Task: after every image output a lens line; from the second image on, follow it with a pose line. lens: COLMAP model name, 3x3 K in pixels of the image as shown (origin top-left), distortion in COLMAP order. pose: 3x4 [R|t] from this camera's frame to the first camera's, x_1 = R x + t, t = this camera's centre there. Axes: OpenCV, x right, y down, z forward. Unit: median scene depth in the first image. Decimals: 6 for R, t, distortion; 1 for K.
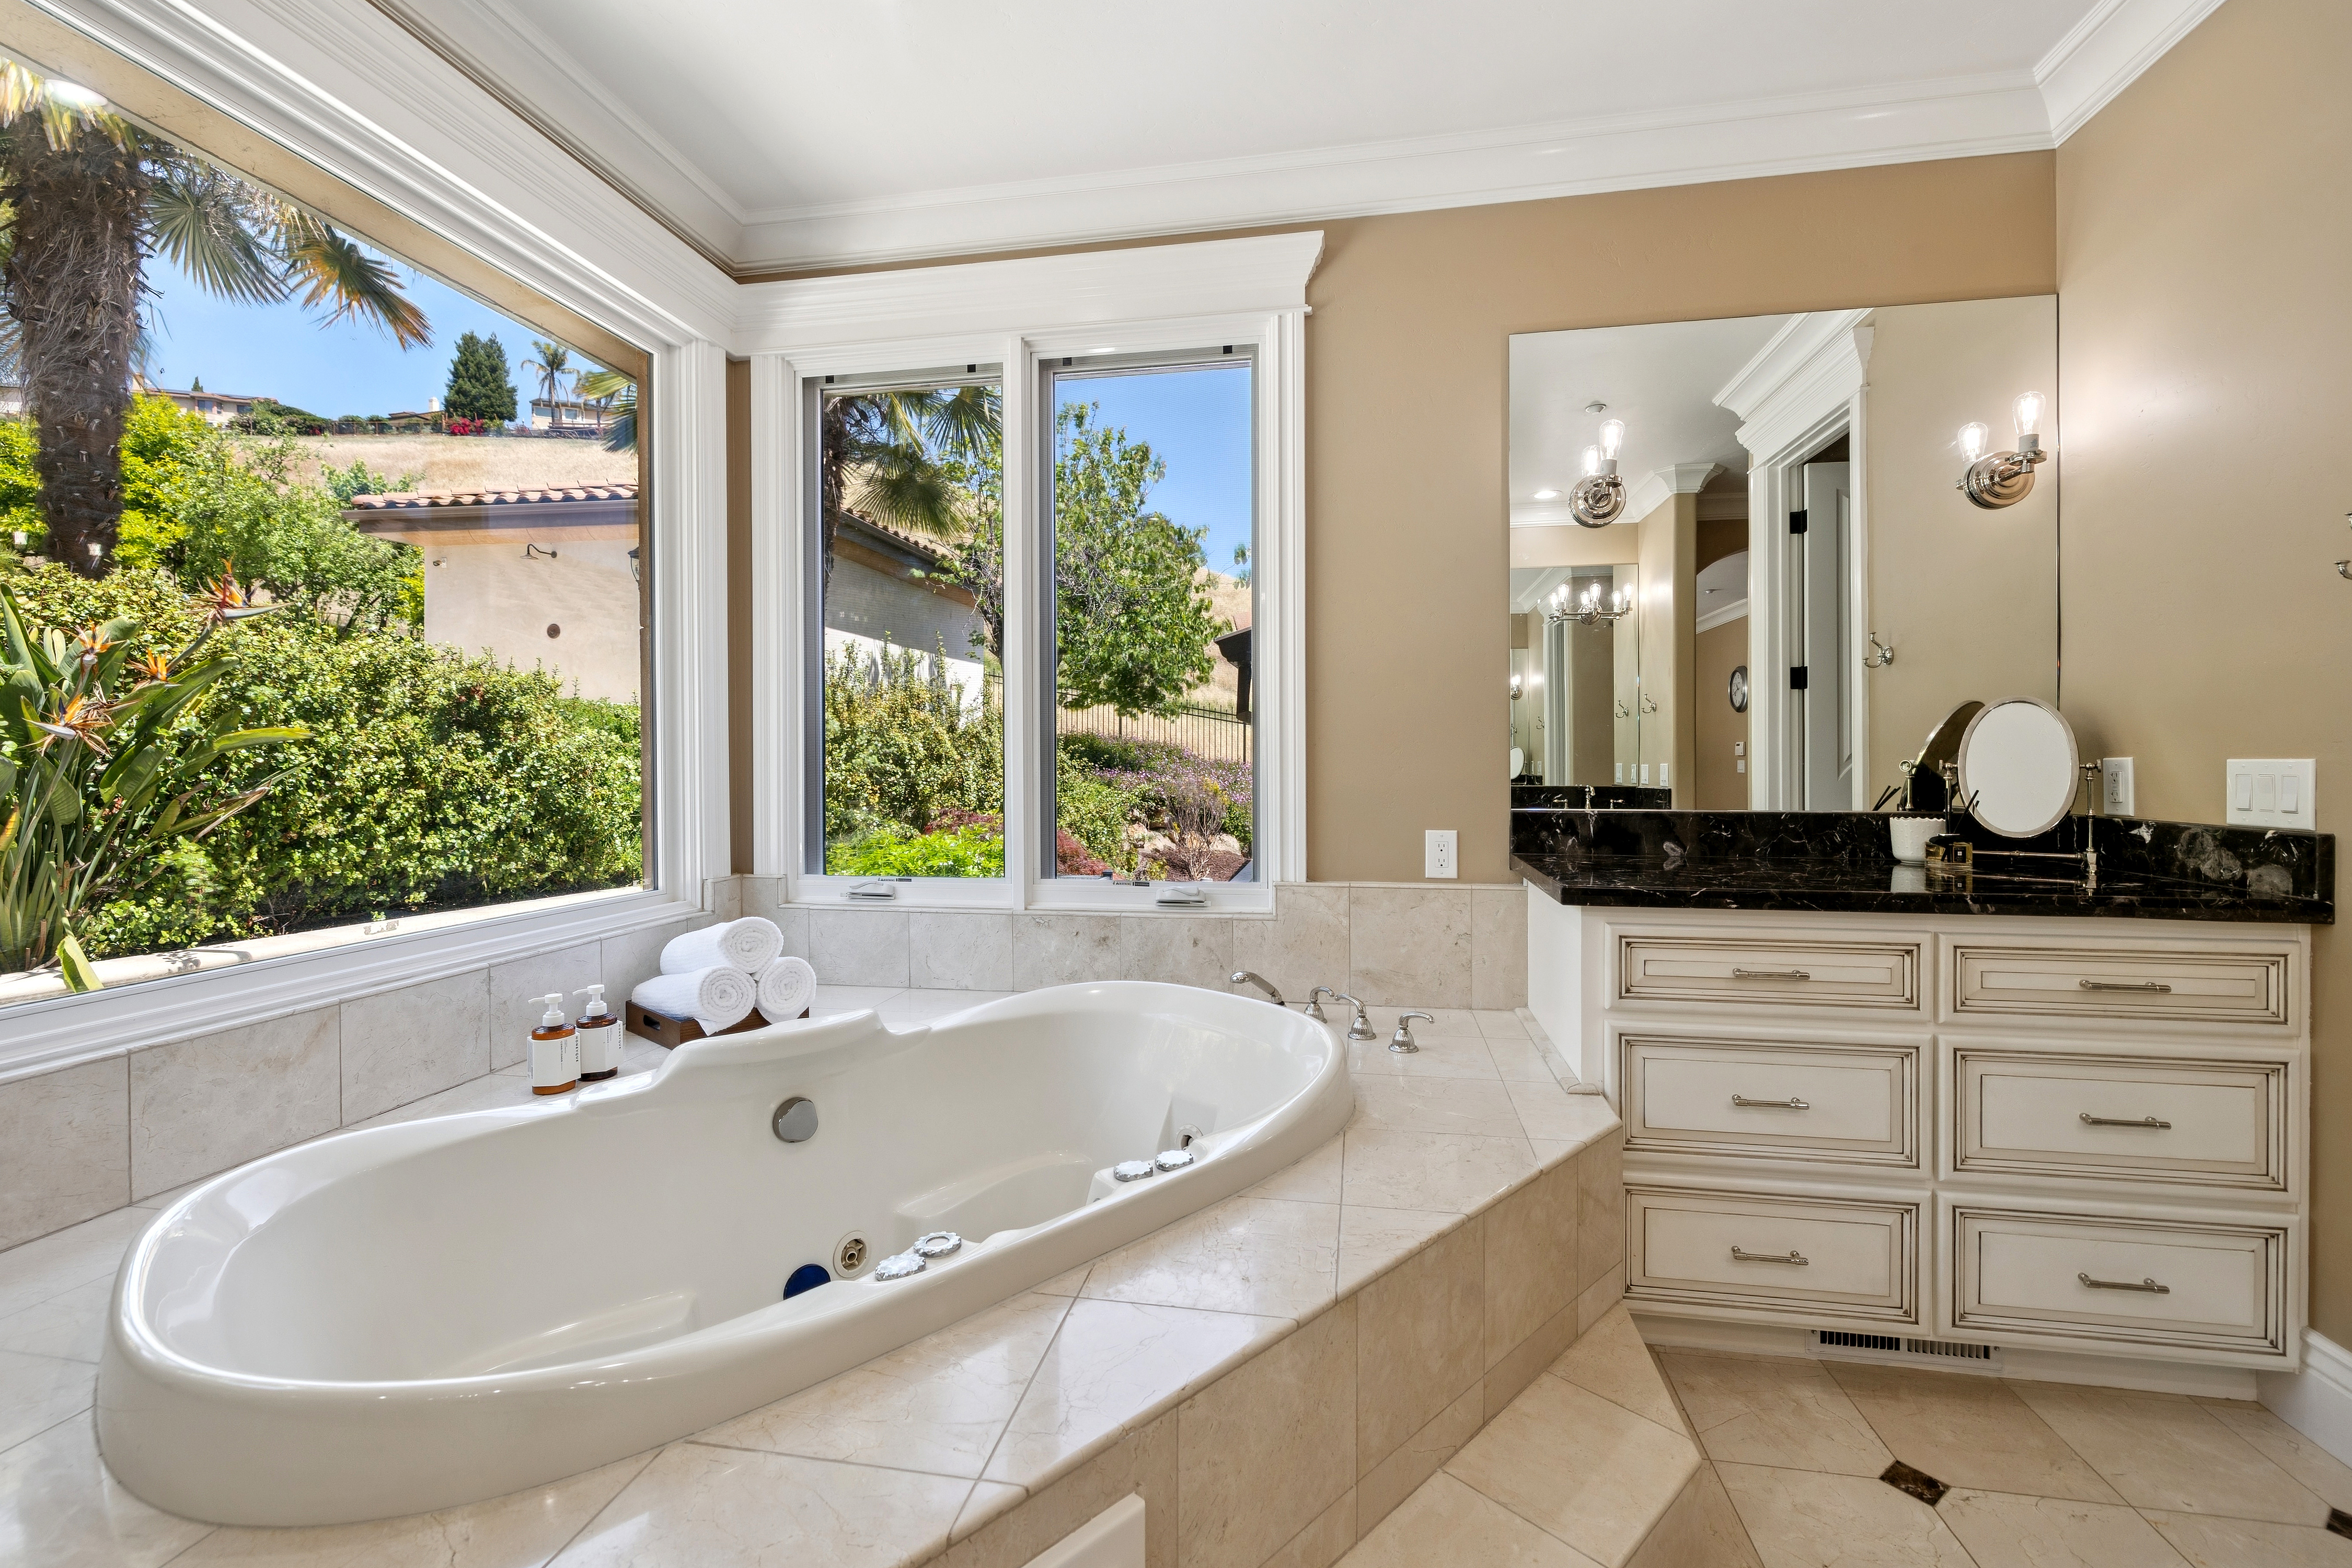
lens RADIAL K [[987.6, 0, 1177.1], [0, 987.6, 762.5], [0, 0, 1]] dist [0.000517, -0.000034]
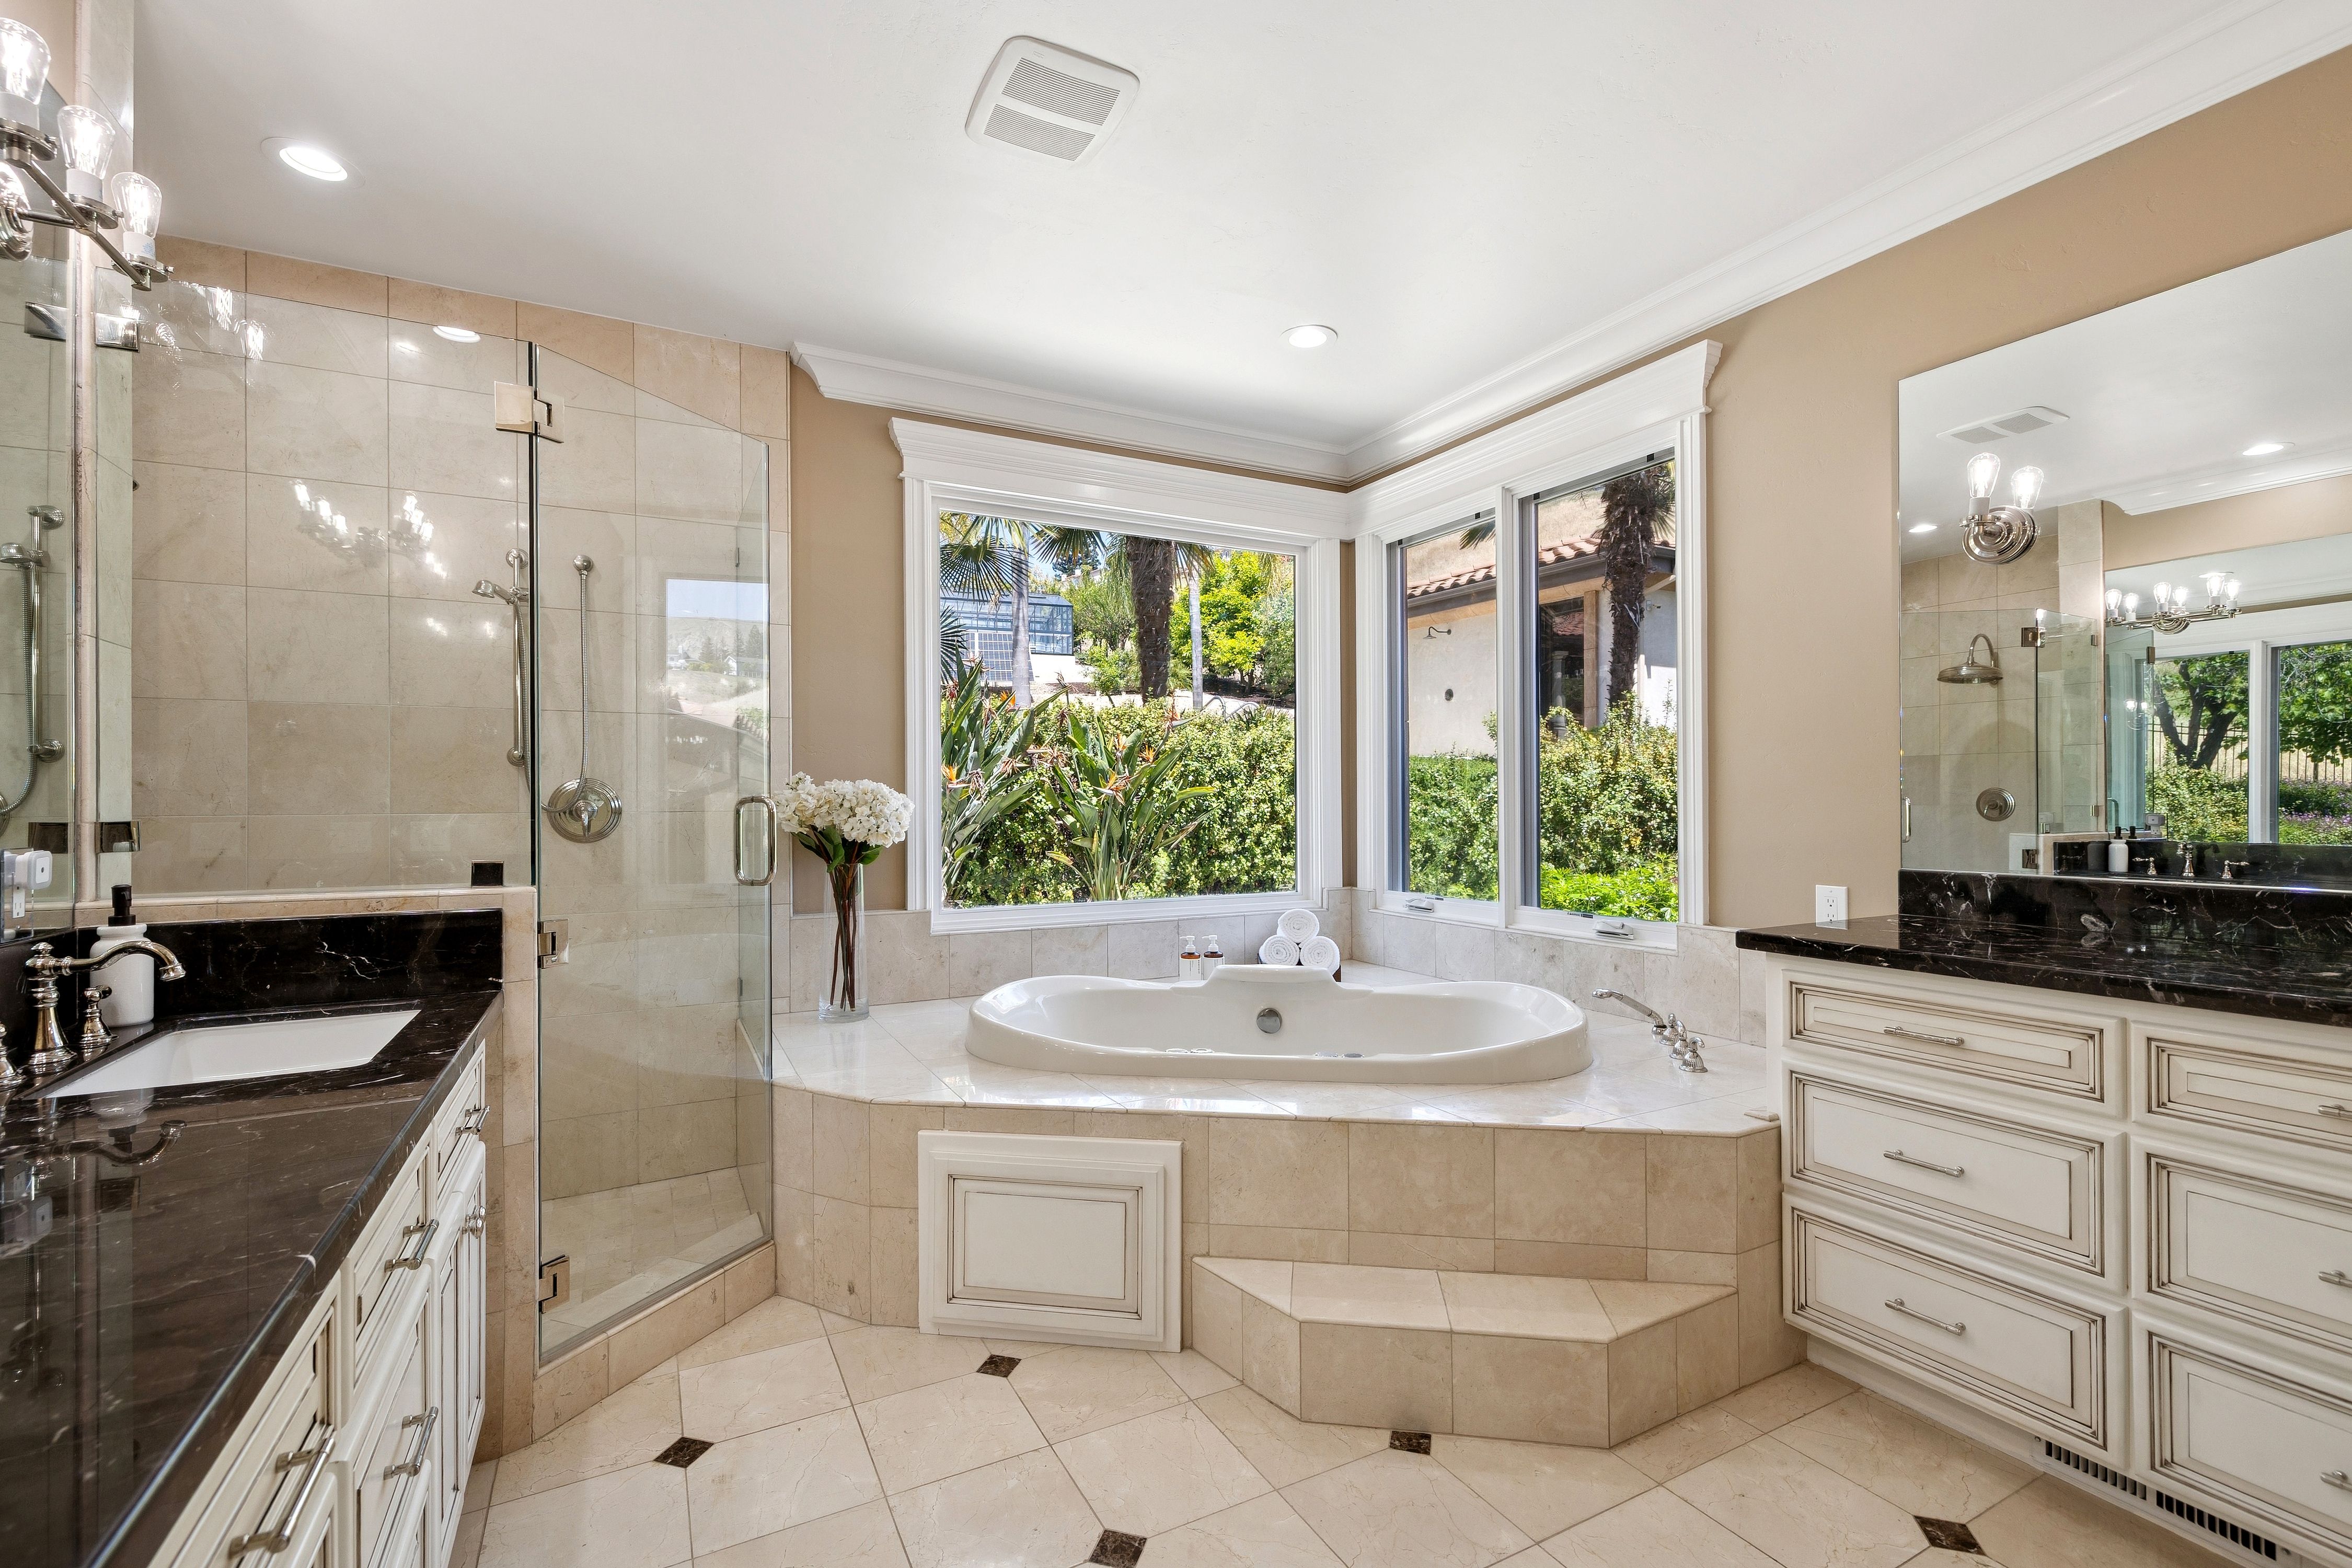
lens RADIAL K [[1025.1, 0, 1176.0], [0, 1025.1, 784.0], [0, 0, 1]] dist [-0.000509, -0.000006]
pose [[0.618723, -0.011935, -0.785519, 0.632695], [-0.000850, 0.999874, -0.015861, -0.017627], [0.785609, 0.010481, 0.618635, -0.168959]]
